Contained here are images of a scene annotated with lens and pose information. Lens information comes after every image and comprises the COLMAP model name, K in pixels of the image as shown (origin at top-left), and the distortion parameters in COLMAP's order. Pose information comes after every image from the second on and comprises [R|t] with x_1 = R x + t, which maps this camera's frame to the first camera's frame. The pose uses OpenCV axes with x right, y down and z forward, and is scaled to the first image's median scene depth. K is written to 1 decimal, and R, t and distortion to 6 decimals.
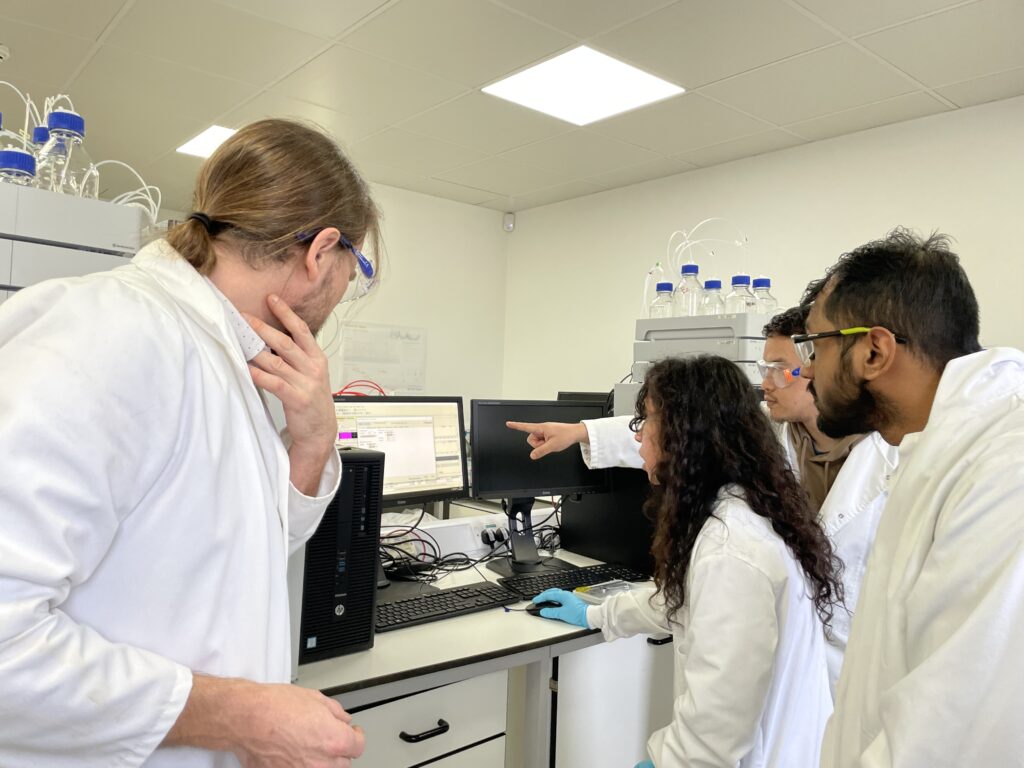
lens RADIAL K [[763.9, 0, 486.7], [0, 763.9, 391.3], [0, 0, 1]] dist [0.056892, -0.078457]
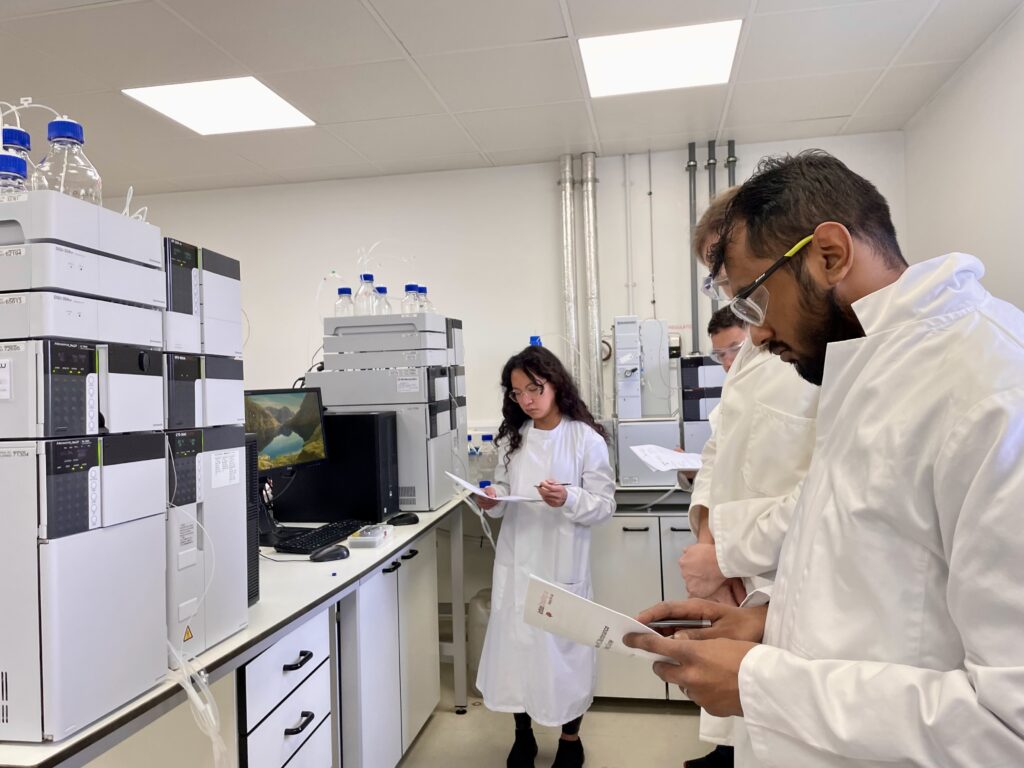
lens RADIAL K [[739.6, 0, 512.0], [0, 739.6, 384.0], [0, 0, 1]] dist [0.005270, -0.001098]
pose [[0.770609, -0.061829, 0.634302, -0.327981], [0.064404, 0.997743, 0.019012, 0.005899], [-0.634046, 0.026201, 0.772851, -0.073555]]
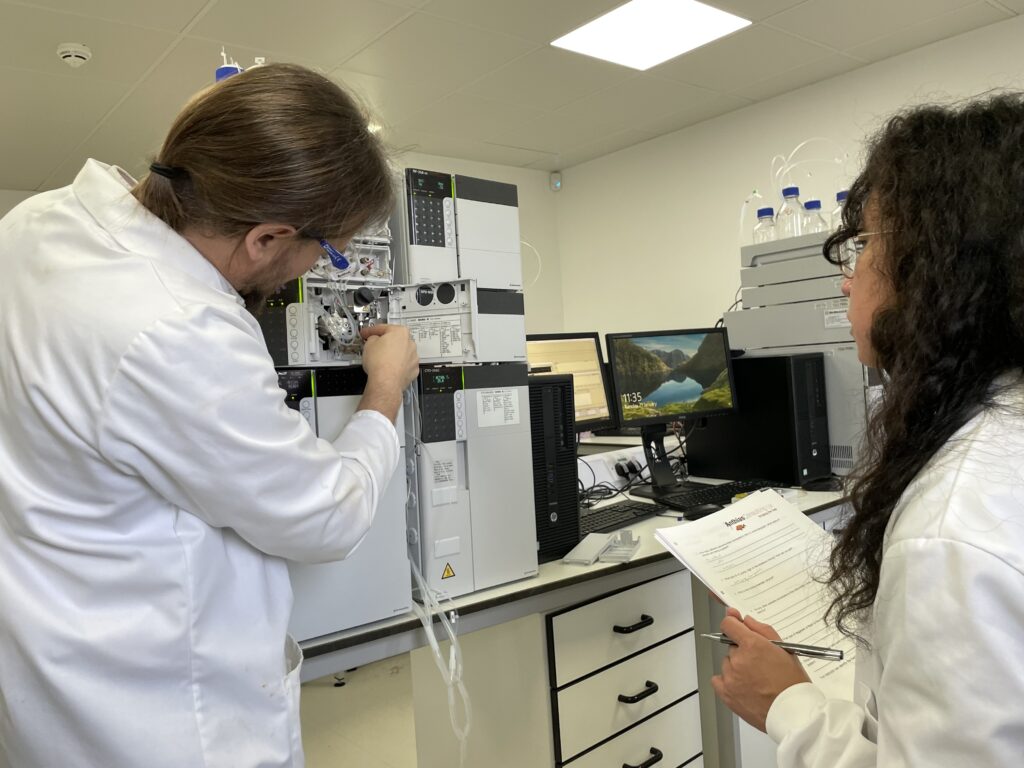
lens RADIAL K [[788.5, 0, 512.9], [0, 788.5, 392.3], [0, 0, 1]] dist [0.007672, -0.005317]
pose [[0.994681, -0.102974, -0.002296, -0.131640], [0.102998, 0.994291, 0.027856, 0.040674], [-0.000585, -0.027945, 0.999609, -0.067081]]
